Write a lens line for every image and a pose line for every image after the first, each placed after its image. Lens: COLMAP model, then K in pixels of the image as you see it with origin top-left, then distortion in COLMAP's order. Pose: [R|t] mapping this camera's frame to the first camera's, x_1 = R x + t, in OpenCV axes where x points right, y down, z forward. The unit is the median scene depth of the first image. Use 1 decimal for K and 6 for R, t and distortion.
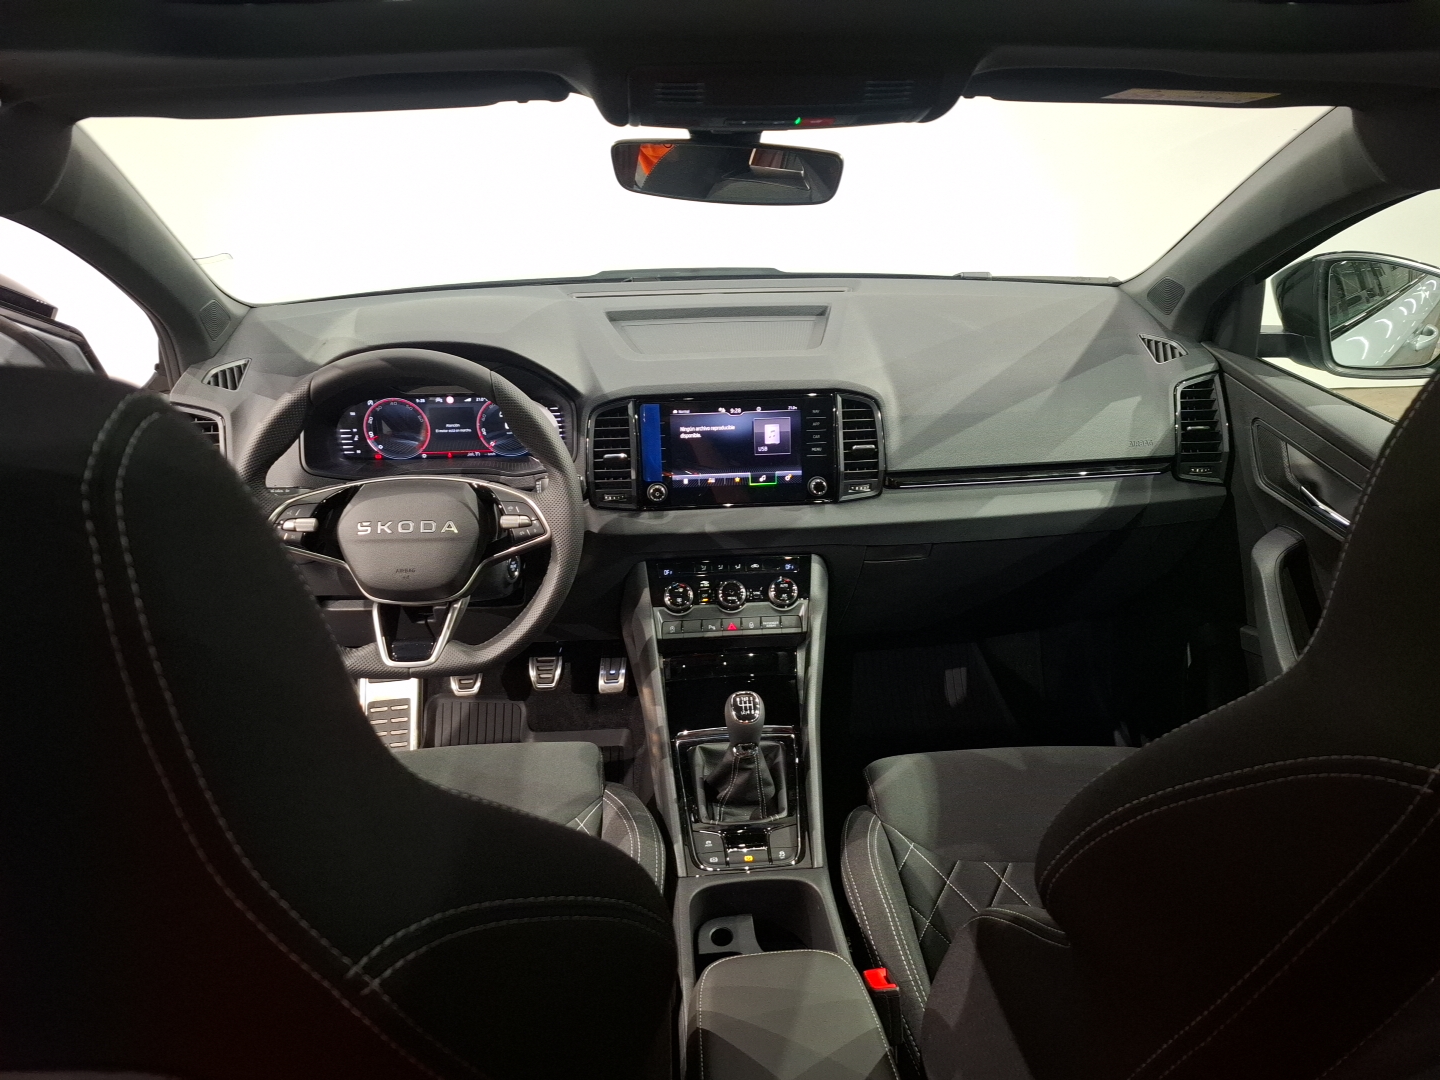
lens RADIAL K [[966.0, 0, 725.5], [0, 966.0, 535.6], [0, 0, 1]] dist [0.058393, -0.006501]
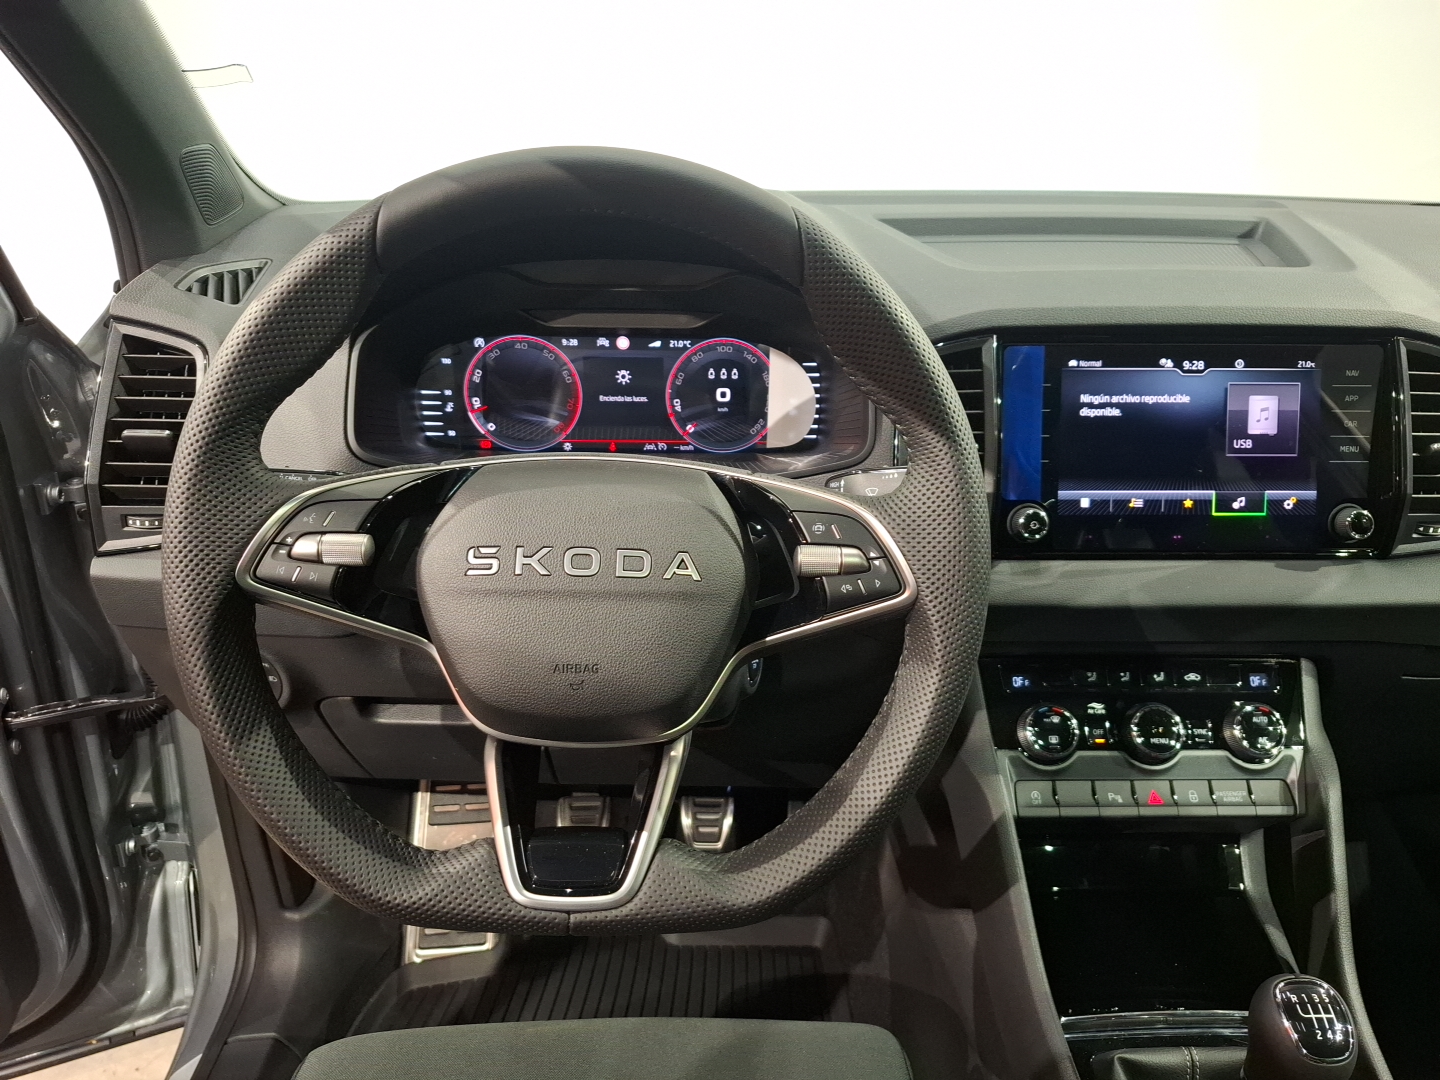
lens RADIAL K [[966.0, 0, 714.6], [0, 966.0, 541.7], [0, 0, 1]] dist [0.058393, -0.006501]
pose [[0.997939, 0.035735, -0.053300, -0.204313], [-0.039588, 0.996542, -0.073060, 0.008506], [0.050504, 0.075019, 0.995902, 0.484259]]
